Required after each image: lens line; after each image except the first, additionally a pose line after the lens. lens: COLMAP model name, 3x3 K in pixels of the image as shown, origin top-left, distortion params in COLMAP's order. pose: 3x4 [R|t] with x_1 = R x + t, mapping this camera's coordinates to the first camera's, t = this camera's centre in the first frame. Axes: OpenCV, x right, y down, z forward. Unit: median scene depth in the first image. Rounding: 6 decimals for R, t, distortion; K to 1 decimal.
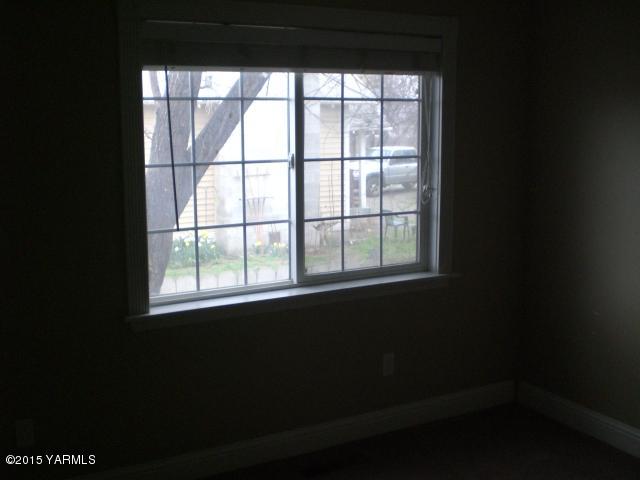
lens RADIAL K [[722.5, 0, 314.8], [0, 722.5, 239.4], [0, 0, 1]] dist [-0.119209, 0.000000]
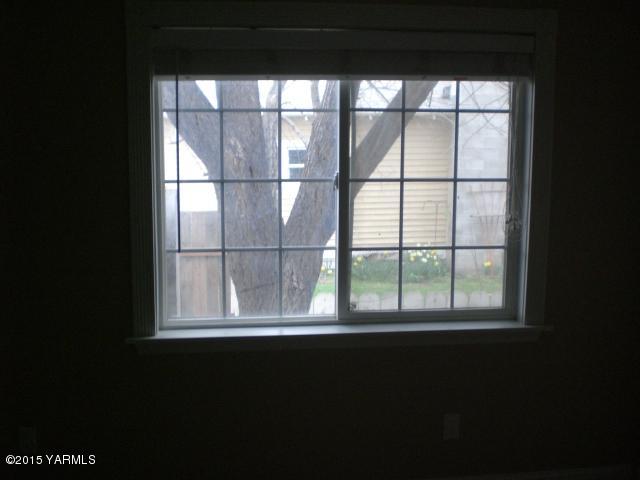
lens RADIAL K [[722.5, 0, 321.6], [0, 722.5, 240.6], [0, 0, 1]] dist [-0.119209, 0.000000]
pose [[0.921756, 0.064890, -0.382303, 0.261005], [-0.070245, 0.997530, -0.000049, -0.030849], [0.381355, 0.026900, 0.924037, 0.162820]]
